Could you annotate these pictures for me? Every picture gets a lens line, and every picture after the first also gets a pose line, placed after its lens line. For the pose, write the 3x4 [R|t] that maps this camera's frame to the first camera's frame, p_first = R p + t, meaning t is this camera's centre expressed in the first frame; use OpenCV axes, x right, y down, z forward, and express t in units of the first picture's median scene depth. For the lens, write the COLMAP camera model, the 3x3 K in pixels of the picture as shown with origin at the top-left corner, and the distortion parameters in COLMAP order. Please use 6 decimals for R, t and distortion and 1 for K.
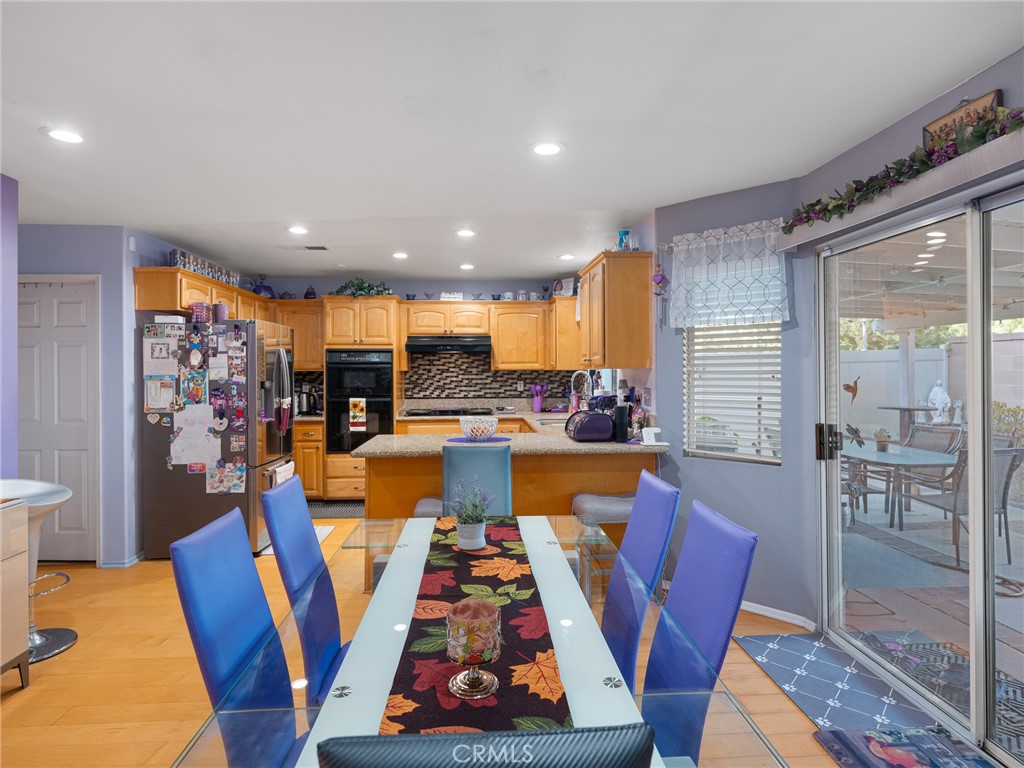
lens RADIAL K [[550.0, 0, 497.3], [0, 550.0, 377.4], [0, 0, 1]] dist [0.014448, -0.002019]
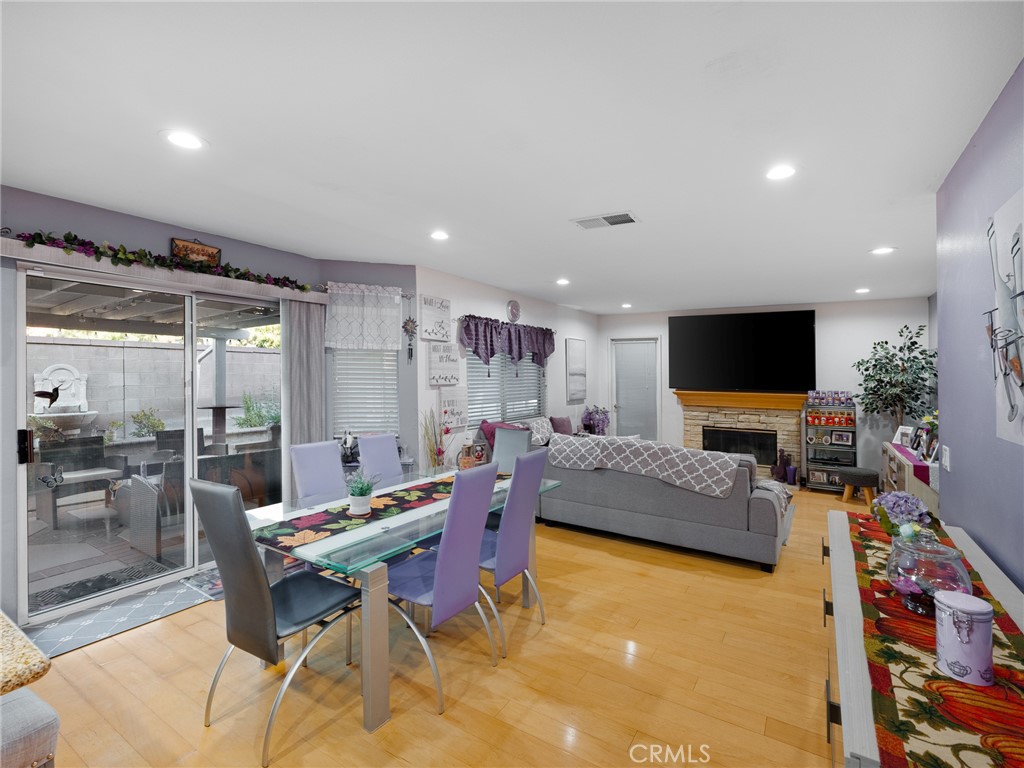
lens RADIAL K [[476.6, 0, 515.7], [0, 476.6, 374.2], [0, 0, 1]] dist [-0.002611, 0.000839]
pose [[-0.815999, -0.010418, 0.577959, -0.357868], [-0.003727, 0.999912, 0.012761, -0.018909], [-0.578041, 0.008259, -0.815966, 0.593513]]
